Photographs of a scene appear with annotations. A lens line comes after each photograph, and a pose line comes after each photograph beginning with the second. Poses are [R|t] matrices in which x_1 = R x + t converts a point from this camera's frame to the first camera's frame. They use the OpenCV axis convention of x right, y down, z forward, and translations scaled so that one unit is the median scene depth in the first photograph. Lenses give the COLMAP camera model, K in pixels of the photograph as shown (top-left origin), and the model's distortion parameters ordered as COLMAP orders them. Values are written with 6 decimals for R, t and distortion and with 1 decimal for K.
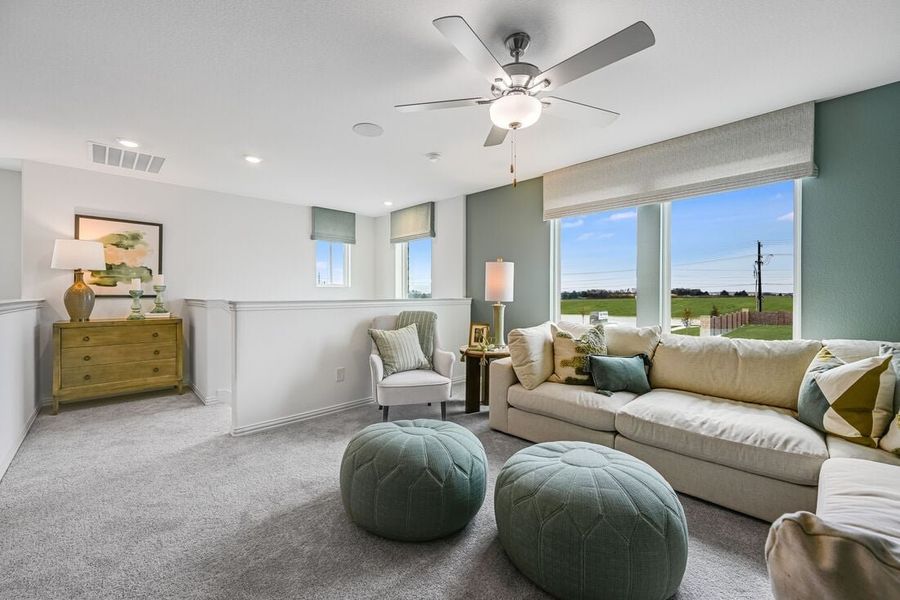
lens RADIAL K [[367.3, 0, 443.8], [0, 367.3, 299.4], [0, 0, 1]] dist [0.000533, 0.000249]
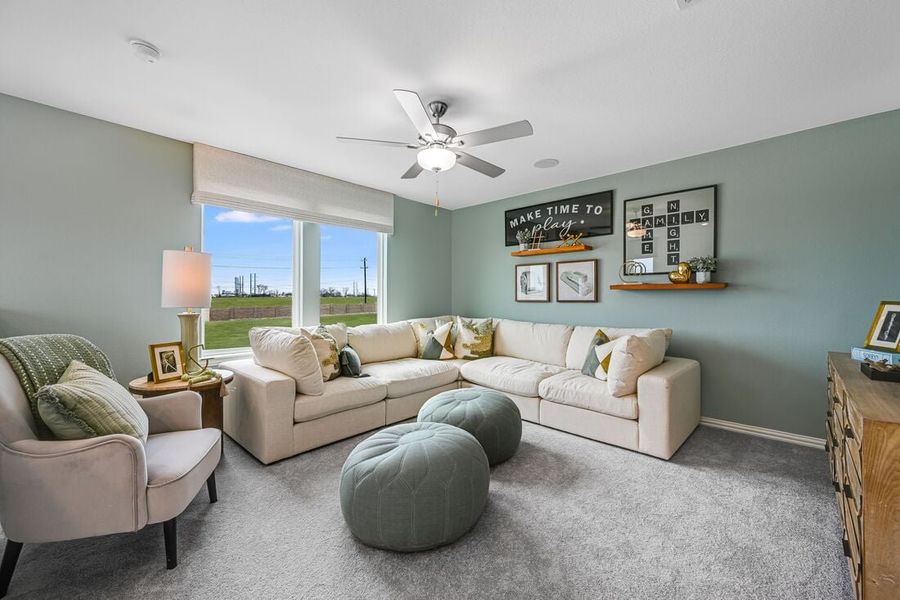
lens RADIAL K [[367.3, 0, 443.8], [0, 367.3, 299.4], [0, 0, 1]] dist [0.000533, 0.000249]
pose [[-0.060377, -0.022336, 0.997926, -0.775803], [-0.001383, 0.999751, 0.022294, -0.035837], [-0.998175, -0.000034, -0.060393, 0.728733]]
